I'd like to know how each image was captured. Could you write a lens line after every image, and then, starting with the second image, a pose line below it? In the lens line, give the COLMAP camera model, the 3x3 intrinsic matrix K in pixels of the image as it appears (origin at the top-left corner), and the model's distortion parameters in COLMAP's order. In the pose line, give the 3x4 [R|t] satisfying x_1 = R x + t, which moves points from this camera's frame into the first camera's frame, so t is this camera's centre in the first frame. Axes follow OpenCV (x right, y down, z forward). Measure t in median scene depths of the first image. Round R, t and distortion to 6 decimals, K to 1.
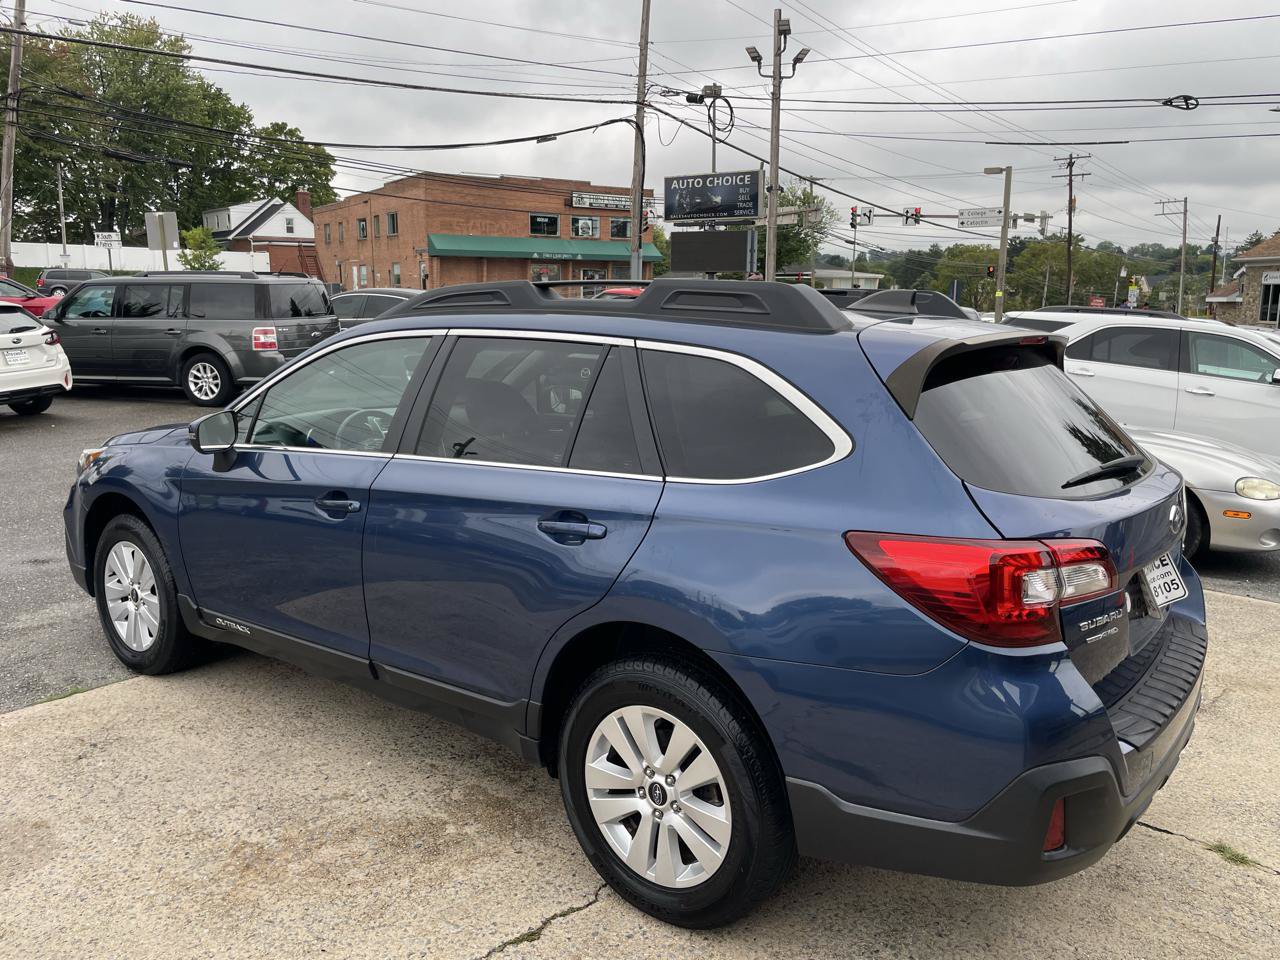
lens RADIAL K [[966.9, 0, 650.5], [0, 966.9, 463.9], [0, 0, 1]] dist [0.086427, -0.114882]
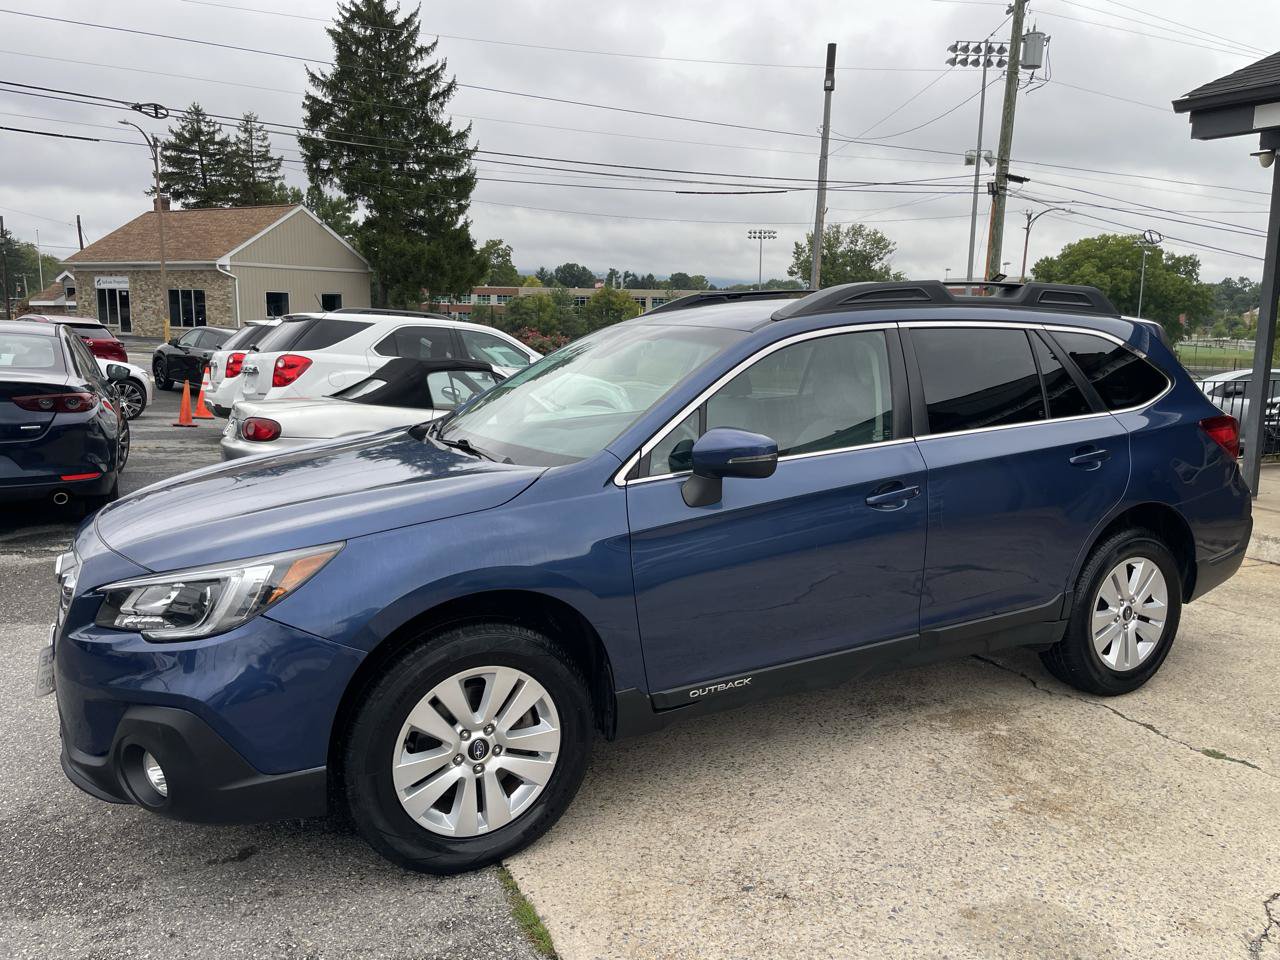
lens RADIAL K [[969.1, 0, 656.0], [0, 969.1, 460.8], [0, 0, 1]] dist [0.081039, -0.107809]
pose [[0.405718, -0.138516, 0.903441, -0.176641], [0.145359, 0.985648, 0.085842, -0.015483], [-0.902366, 0.096496, 0.420029, 0.104118]]
